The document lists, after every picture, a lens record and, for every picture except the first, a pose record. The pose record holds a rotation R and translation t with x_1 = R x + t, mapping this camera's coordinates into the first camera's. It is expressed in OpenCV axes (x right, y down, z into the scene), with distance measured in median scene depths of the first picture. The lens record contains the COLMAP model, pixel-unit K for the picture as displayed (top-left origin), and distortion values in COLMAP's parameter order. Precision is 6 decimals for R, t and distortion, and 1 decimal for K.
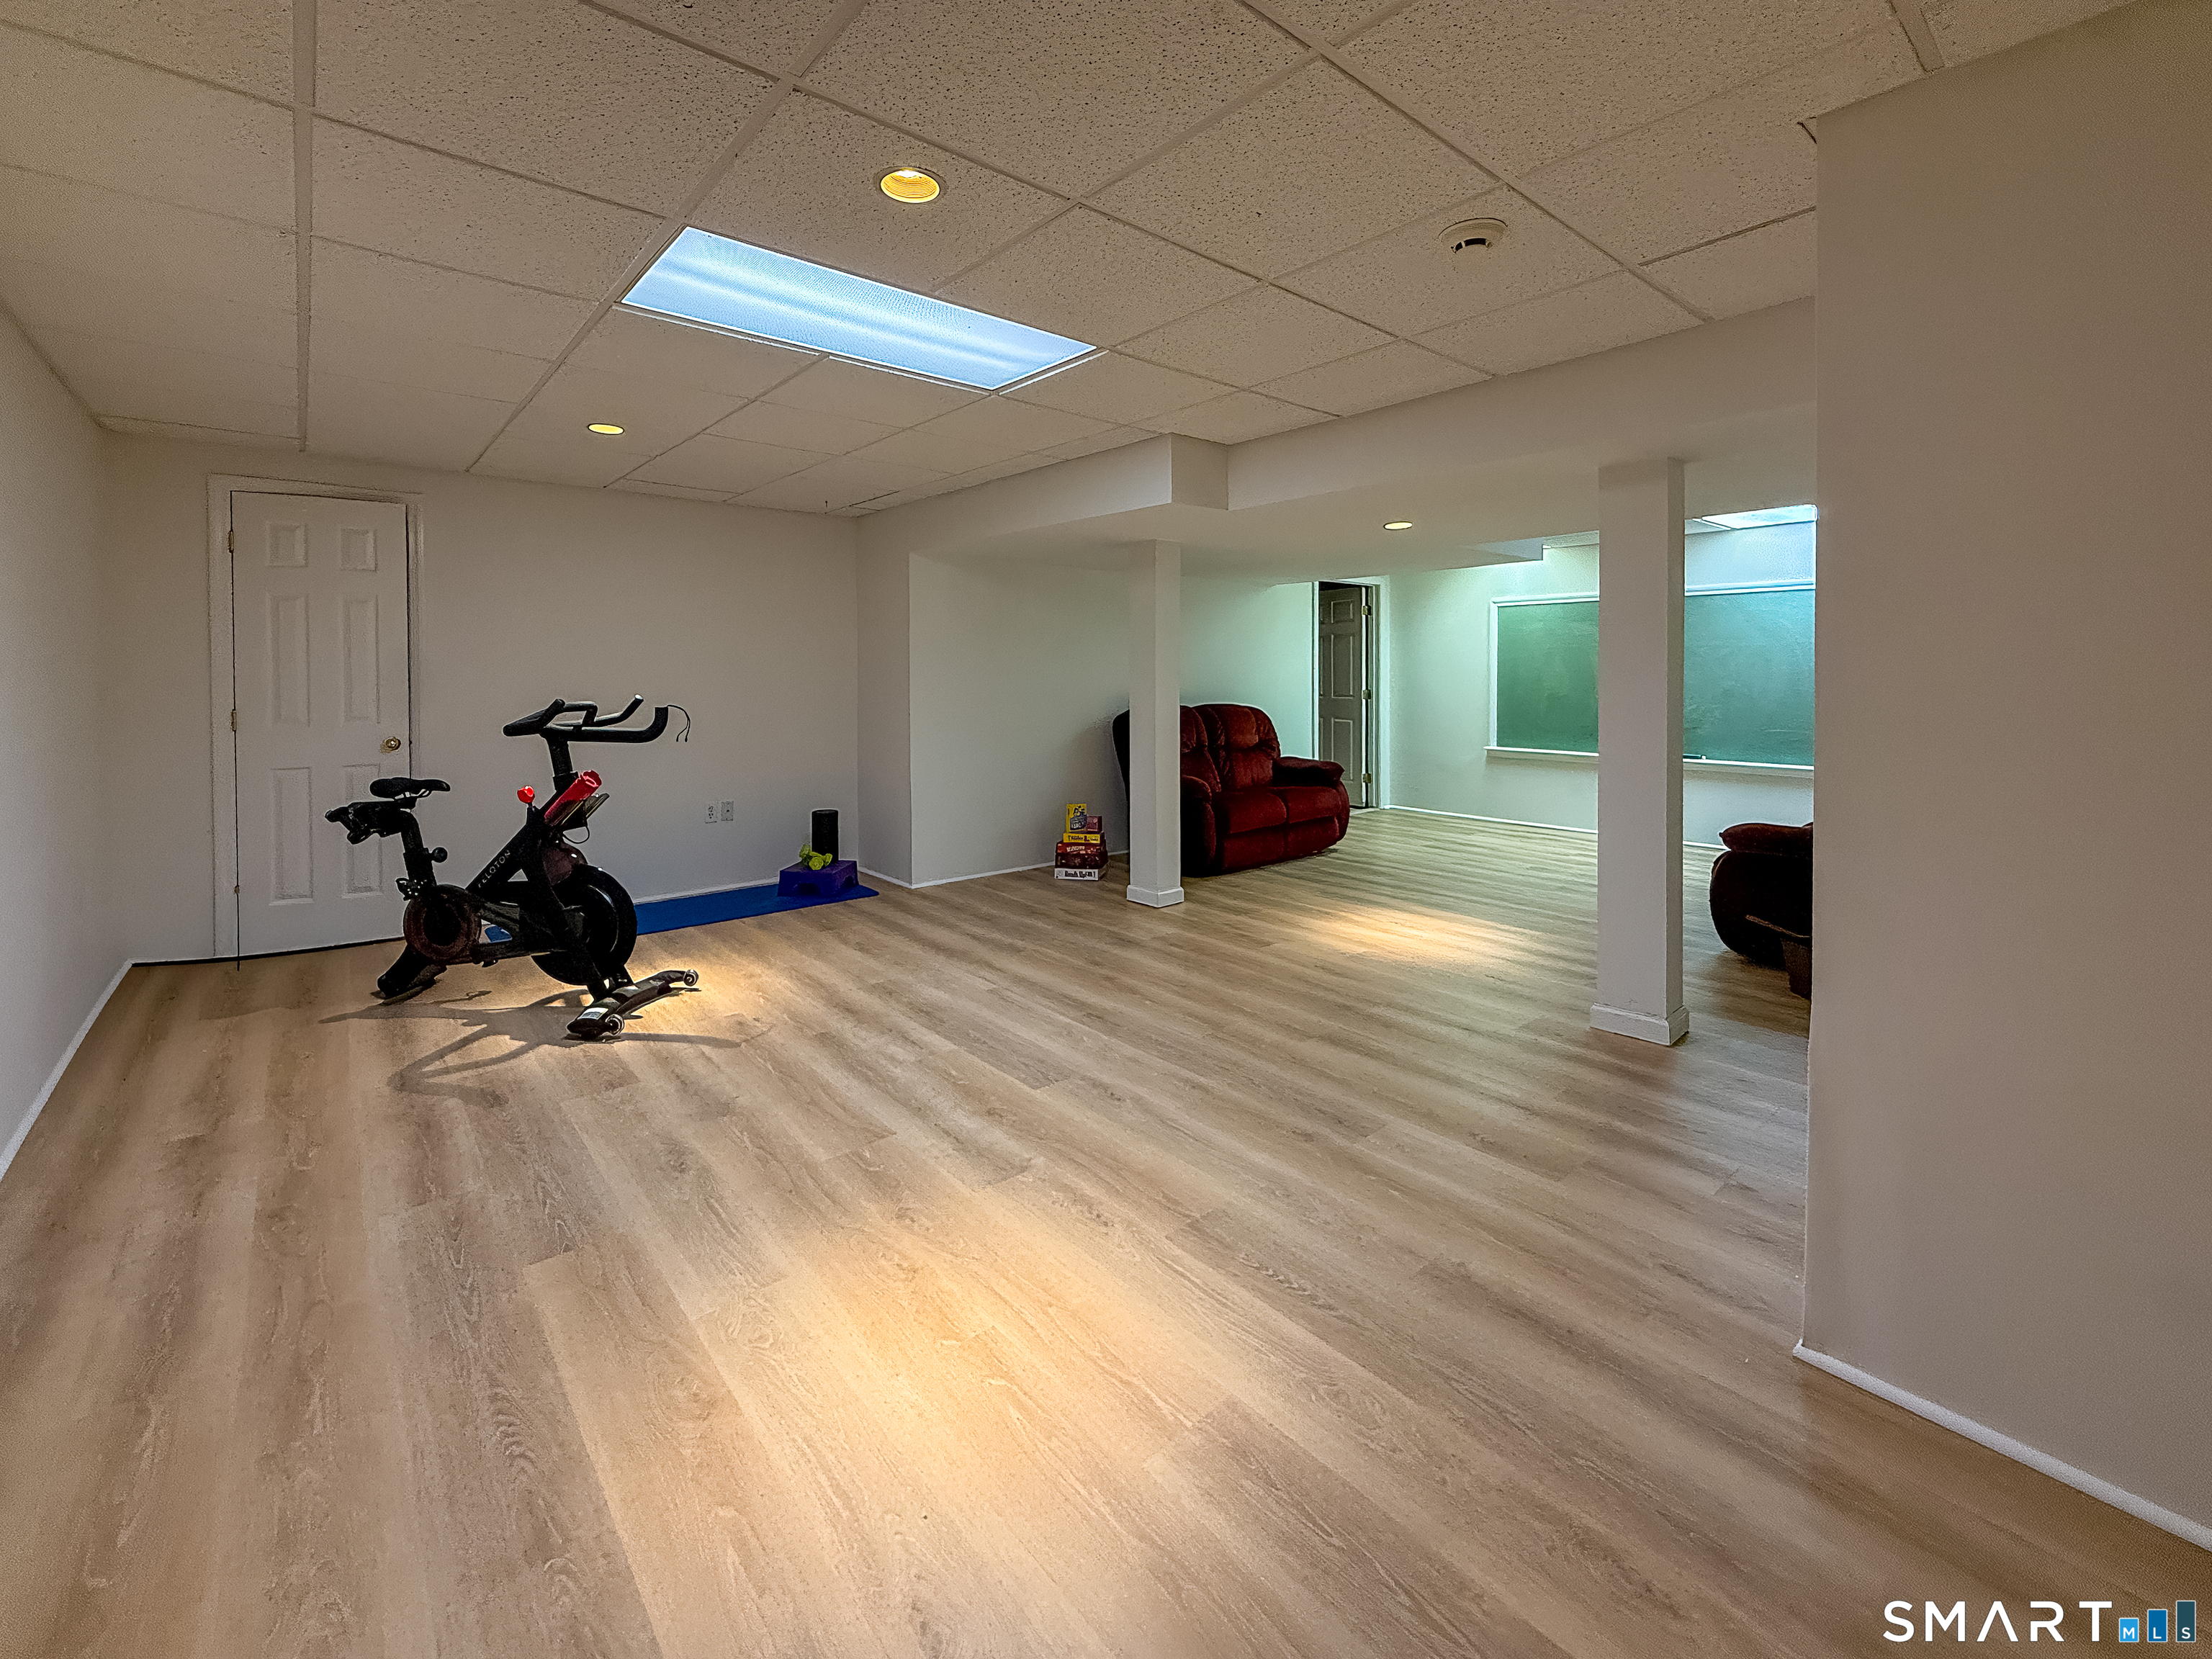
lens RADIAL K [[906.5, 0, 1099.2], [0, 906.5, 828.3], [0, 0, 1]] dist [0.001542, -0.001173]
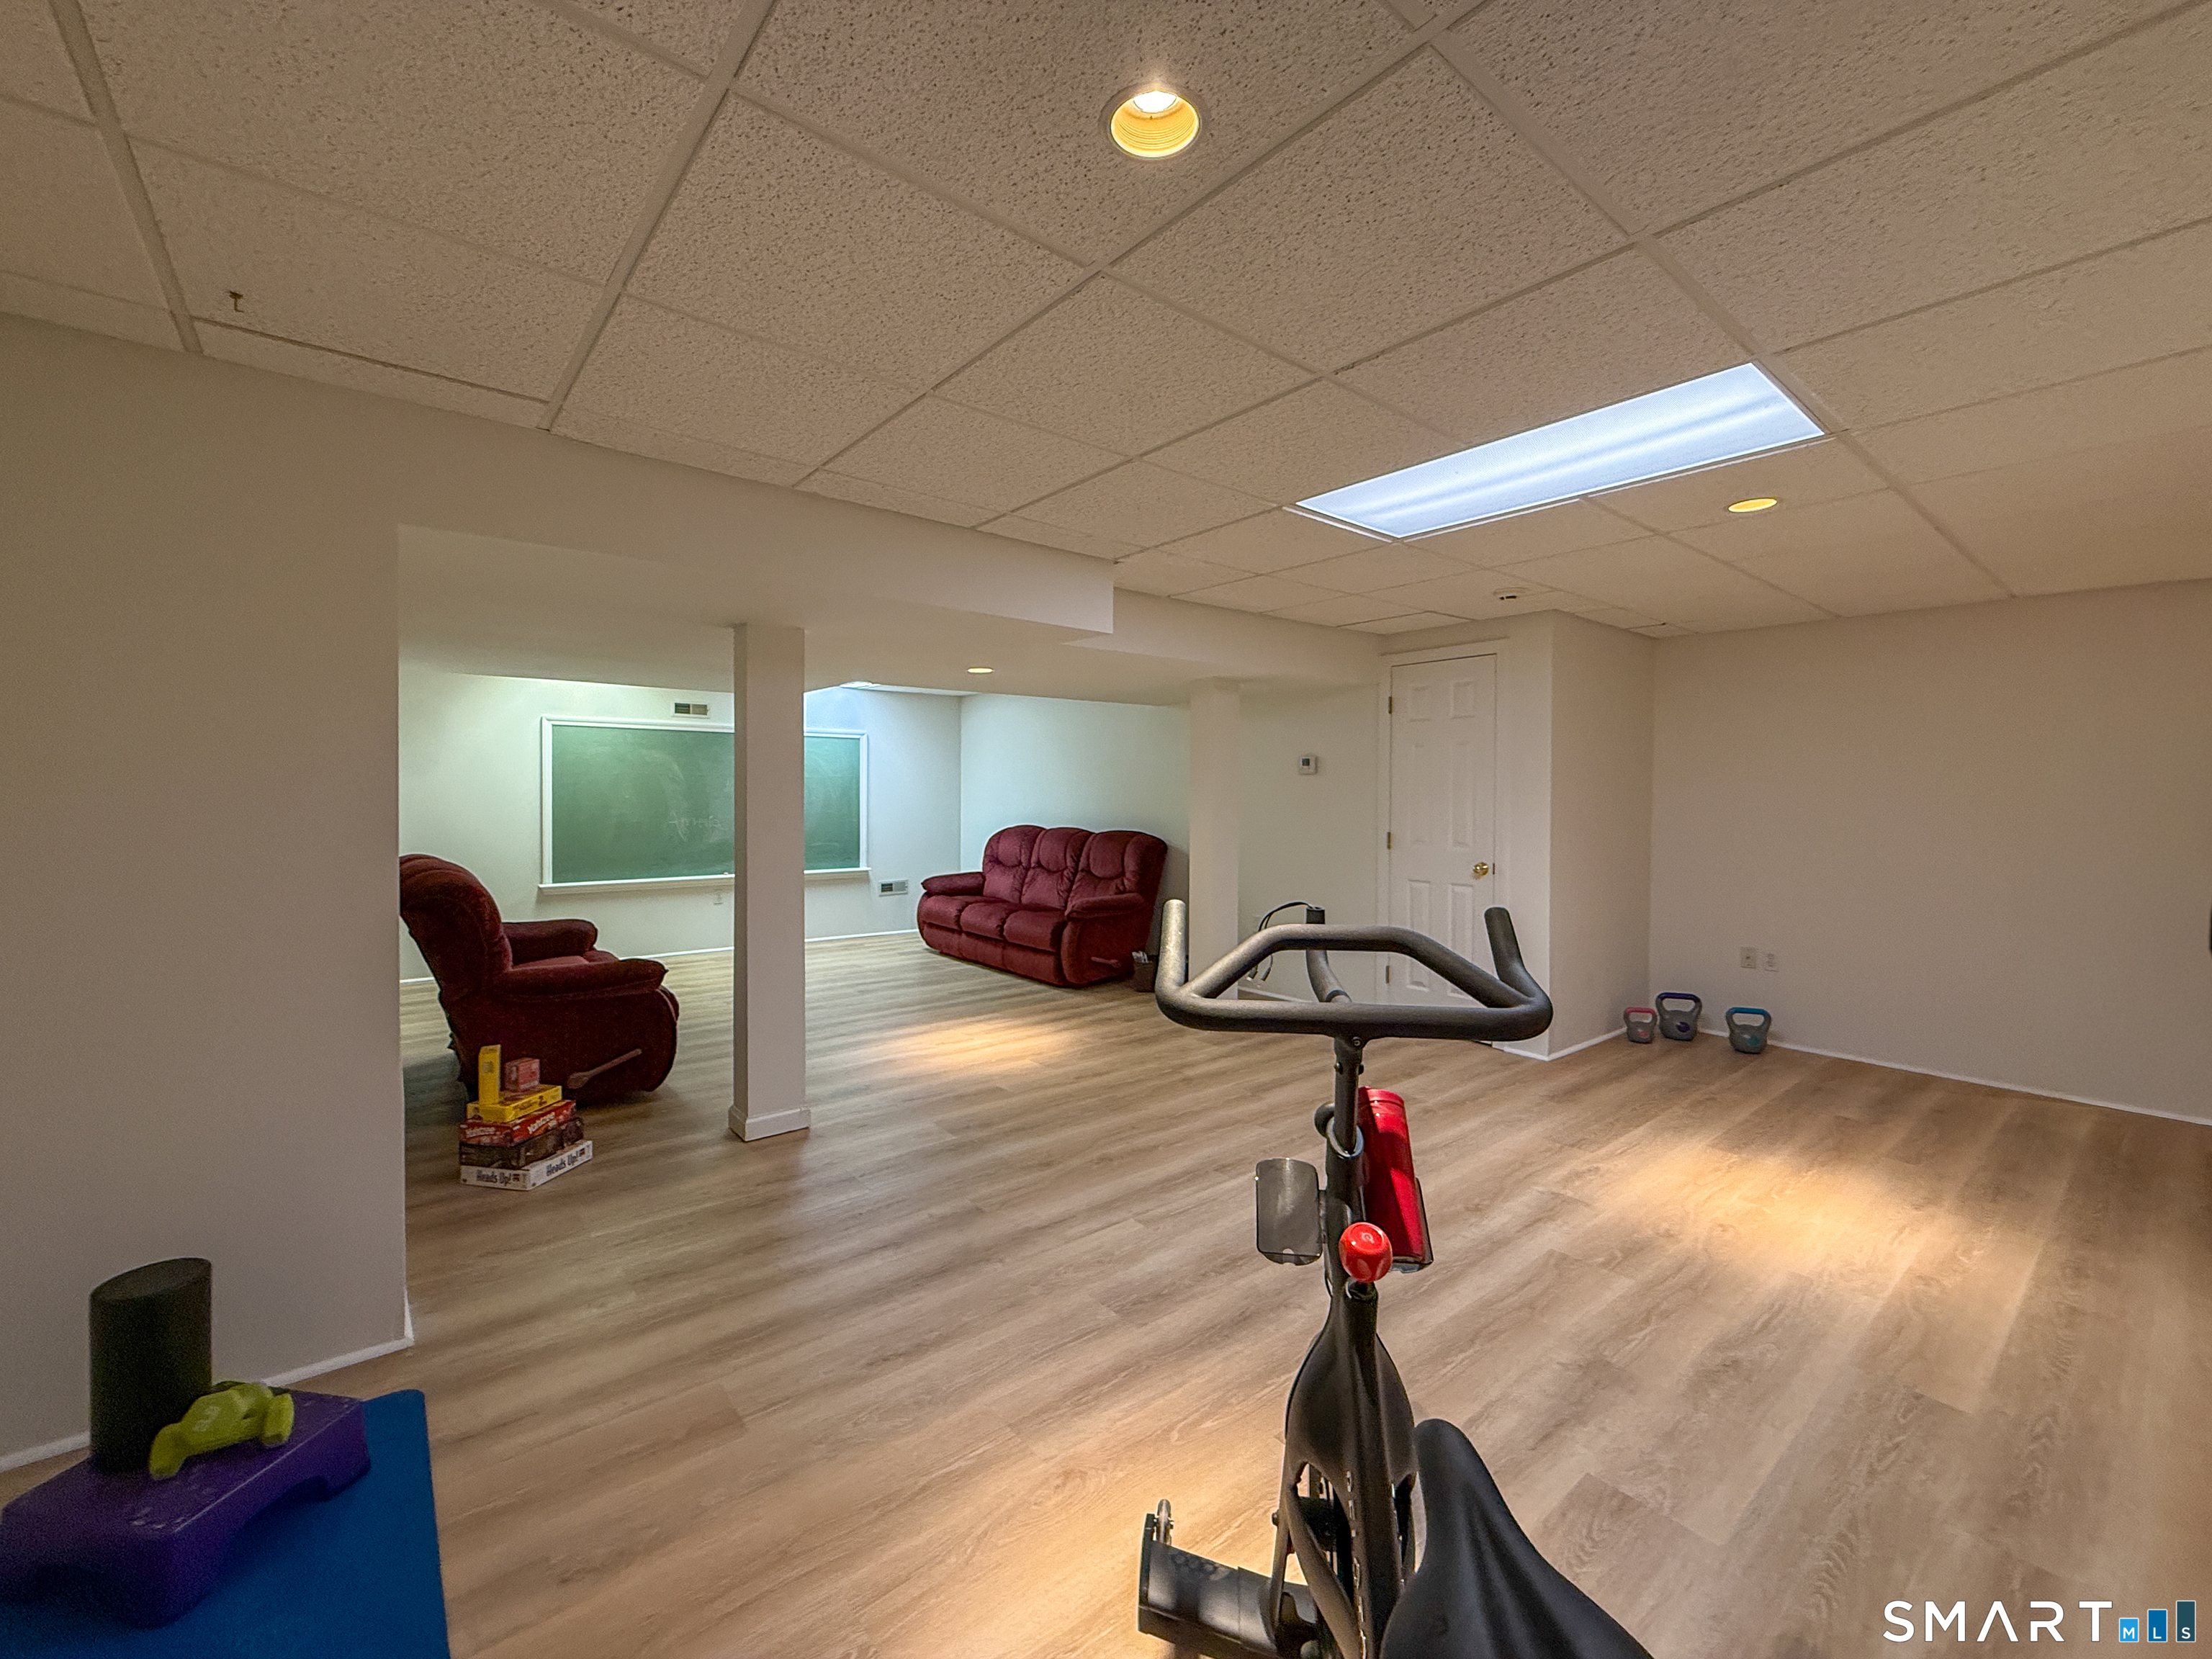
lens RADIAL K [[906.5, 0, 1100.0], [0, 906.5, 818.4], [0, 0, 1]] dist [0.001542, -0.001173]
pose [[0.032427, -0.027518, 0.999095, -1.424471], [0.165739, 0.985929, 0.021776, -0.292207], [-0.985636, 0.164883, 0.036532, 1.564170]]
